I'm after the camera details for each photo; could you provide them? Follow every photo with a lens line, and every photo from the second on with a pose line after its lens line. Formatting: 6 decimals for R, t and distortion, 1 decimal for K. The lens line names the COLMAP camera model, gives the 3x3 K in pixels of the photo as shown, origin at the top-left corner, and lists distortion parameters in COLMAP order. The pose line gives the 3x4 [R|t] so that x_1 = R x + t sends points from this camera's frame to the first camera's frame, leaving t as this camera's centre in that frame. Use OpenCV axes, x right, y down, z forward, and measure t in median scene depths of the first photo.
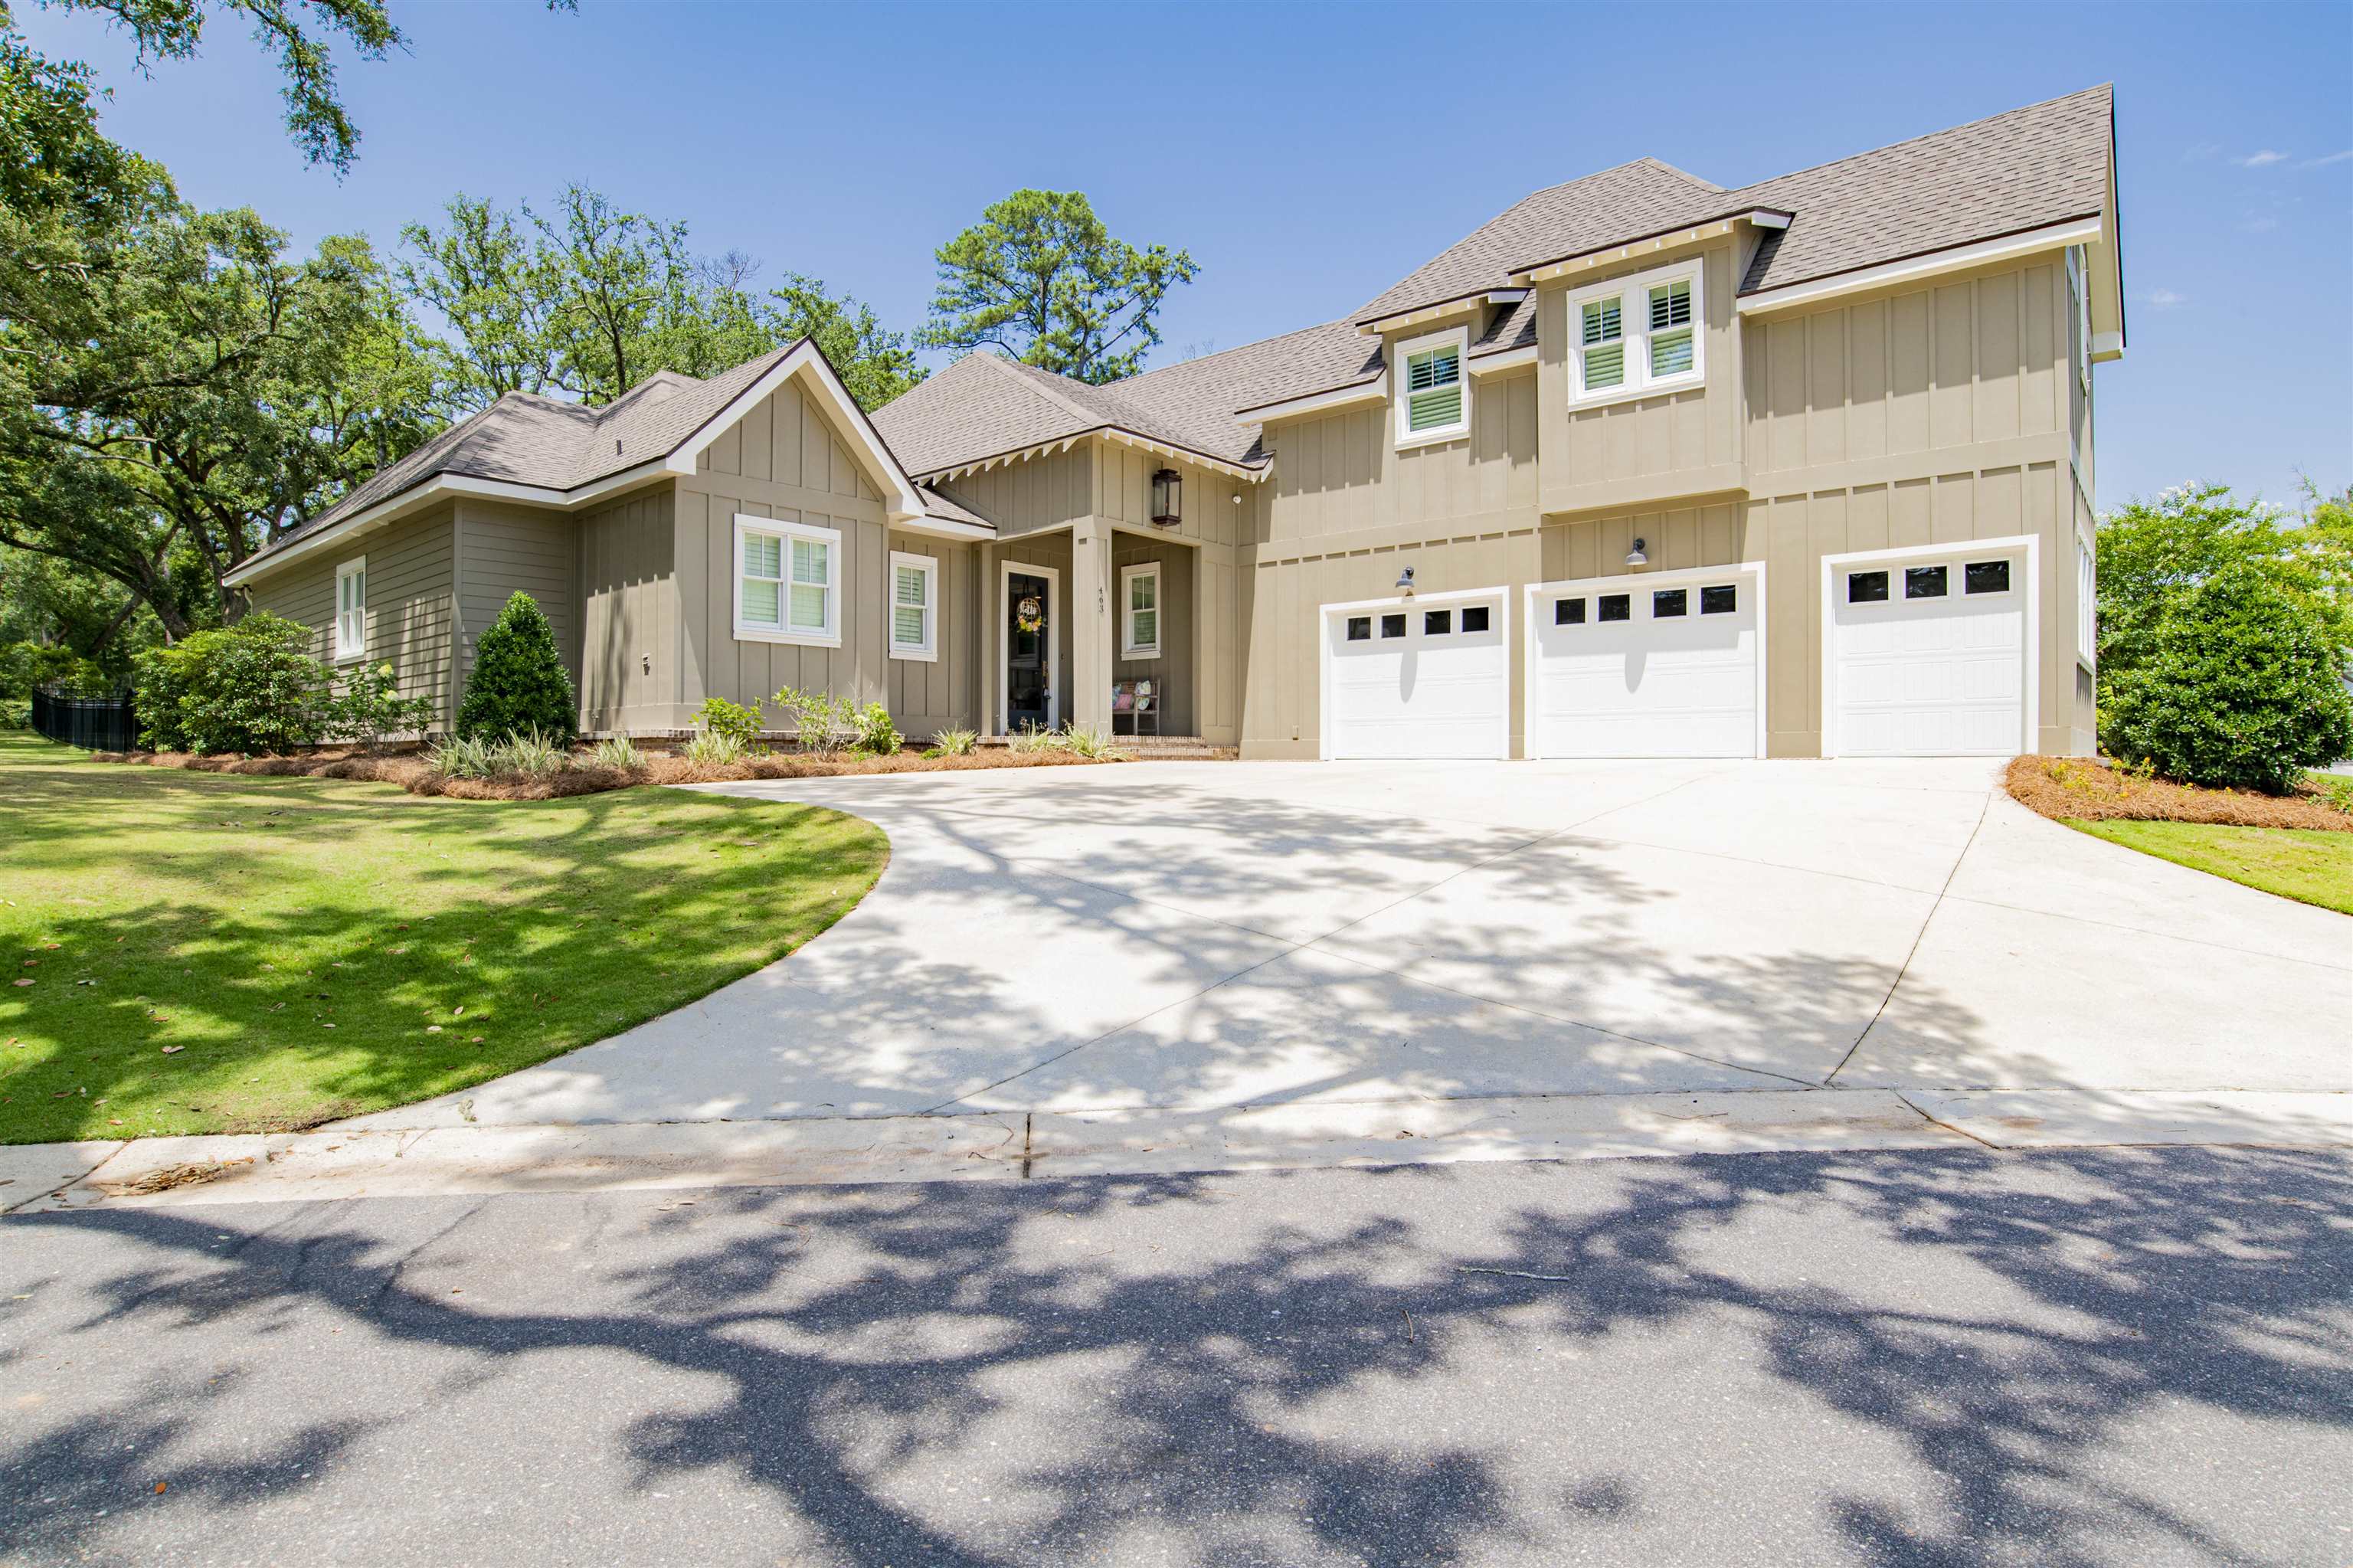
lens RADIAL K [[1211.2, 0, 1158.7], [0, 1211.2, 785.7], [0, 0, 1]] dist [-0.055096, 0.014572]
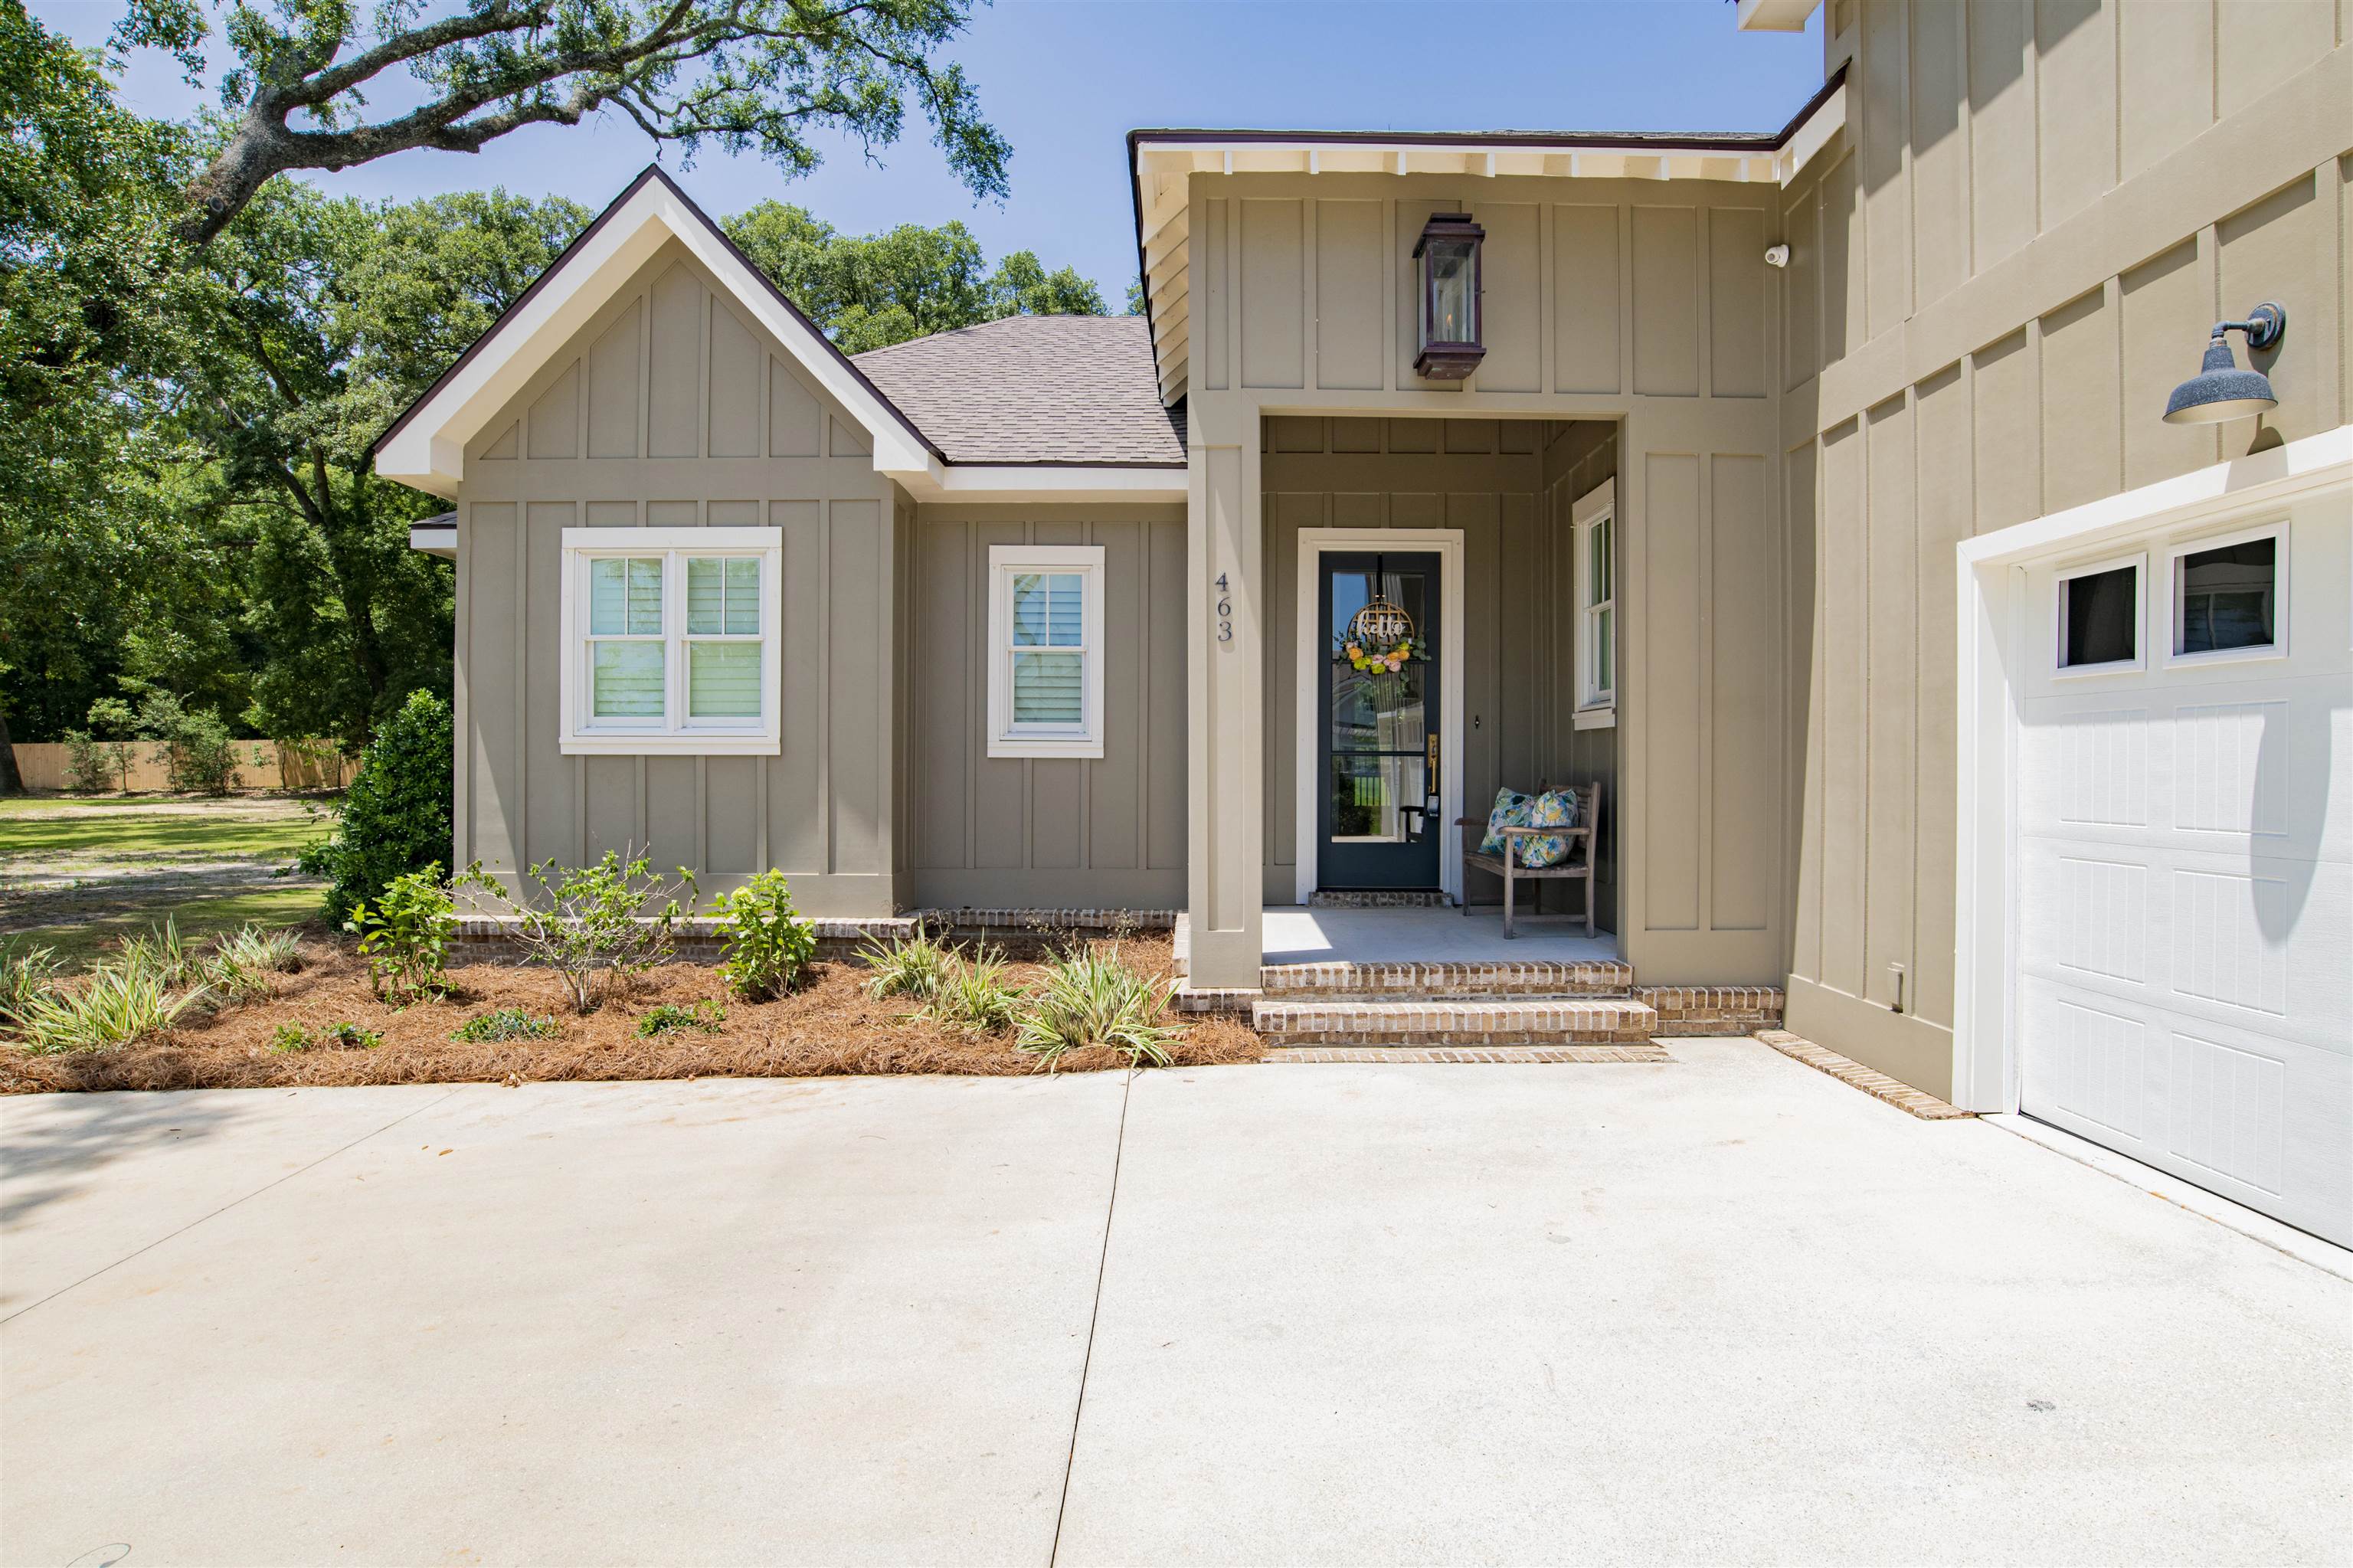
lens RADIAL K [[1281.6, 0, 1199.2], [0, 1281.6, 771.1], [0, 0, 1]] dist [-0.040949, 0.002257]
pose [[0.664801, 0.001348, -0.747019, 0.253043], [-0.016161, 0.999790, -0.012579, -0.099568], [0.746845, 0.020435, 0.664684, 0.746650]]
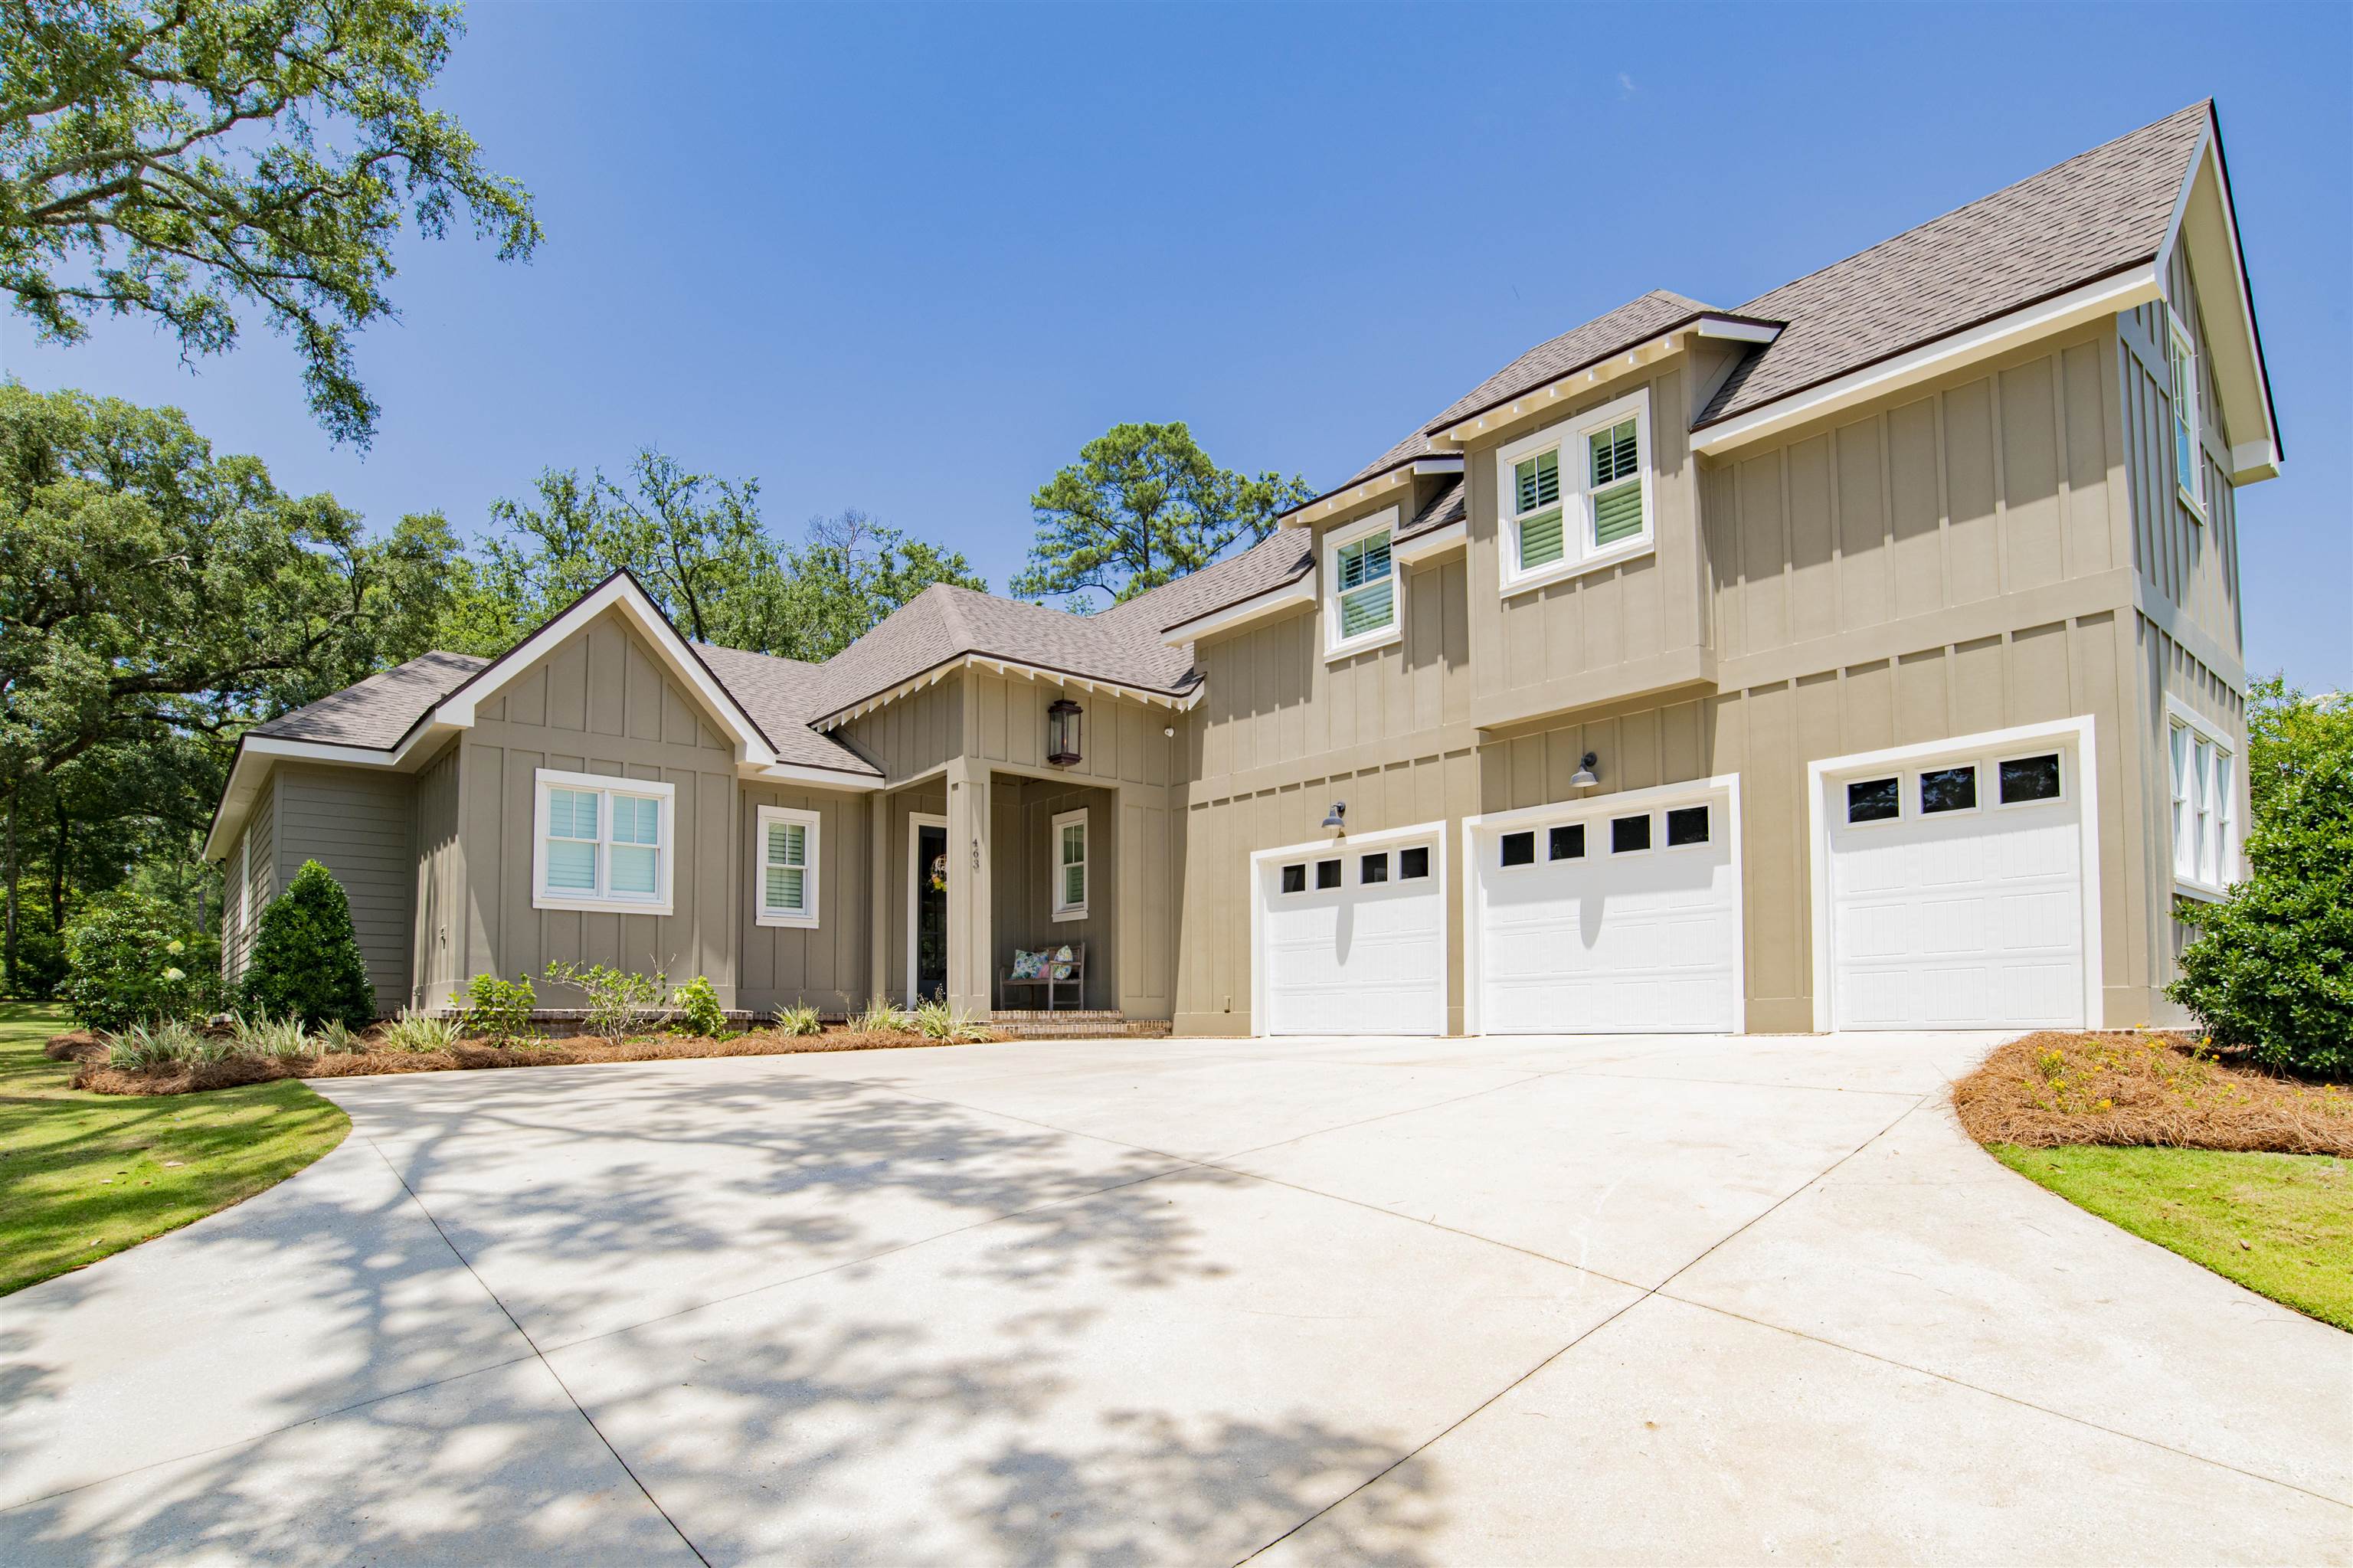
lens RADIAL K [[1285.3, 0, 1158.8], [0, 1285.3, 977.9], [0, 0, 1]] dist [-0.032186, -0.001781]
pose [[0.985920, -0.012583, -0.166744, 0.237477], [0.002547, 0.998179, -0.060263, -0.009805], [0.167199, 0.058989, 0.984157, 0.131685]]
